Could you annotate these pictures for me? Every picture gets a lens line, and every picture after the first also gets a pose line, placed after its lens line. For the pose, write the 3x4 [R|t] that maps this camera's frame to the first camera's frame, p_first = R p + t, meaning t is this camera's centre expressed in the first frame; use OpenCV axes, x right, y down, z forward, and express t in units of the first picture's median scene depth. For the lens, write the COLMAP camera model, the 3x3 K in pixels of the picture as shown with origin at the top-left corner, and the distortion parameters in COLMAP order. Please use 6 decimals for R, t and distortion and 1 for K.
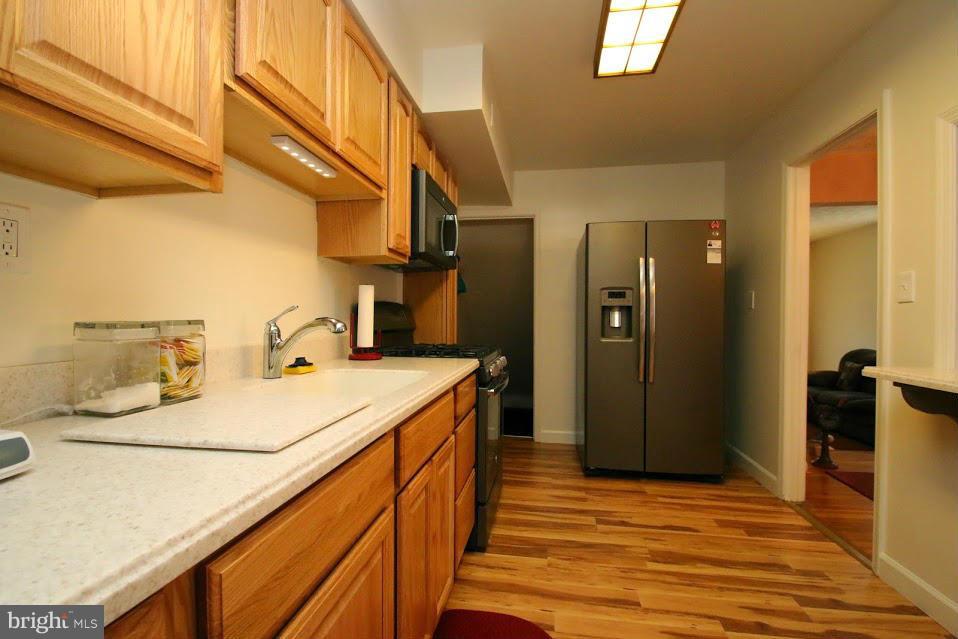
lens RADIAL K [[443.8, 0, 474.5], [0, 443.8, 322.6], [0, 0, 1]] dist [0.009691, -0.013610]
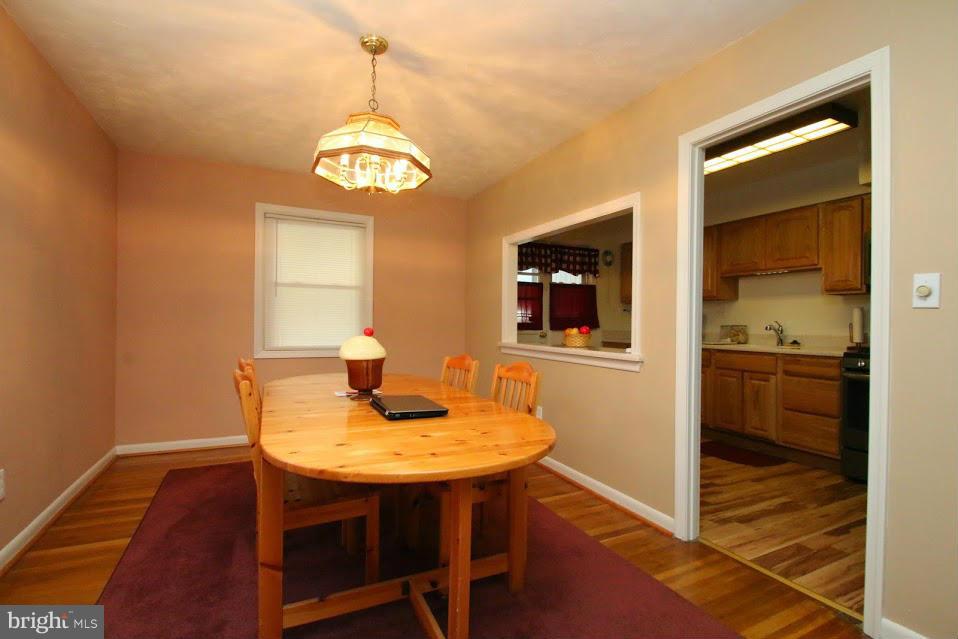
lens RADIAL K [[443.8, 0, 474.5], [0, 443.8, 322.6], [0, 0, 1]] dist [0.009691, -0.013610]
pose [[-0.818105, -0.011162, -0.574960, 1.897347], [-0.020302, 0.999749, 0.009479, -0.009407], [0.574710, 0.019427, -0.818126, 1.472171]]
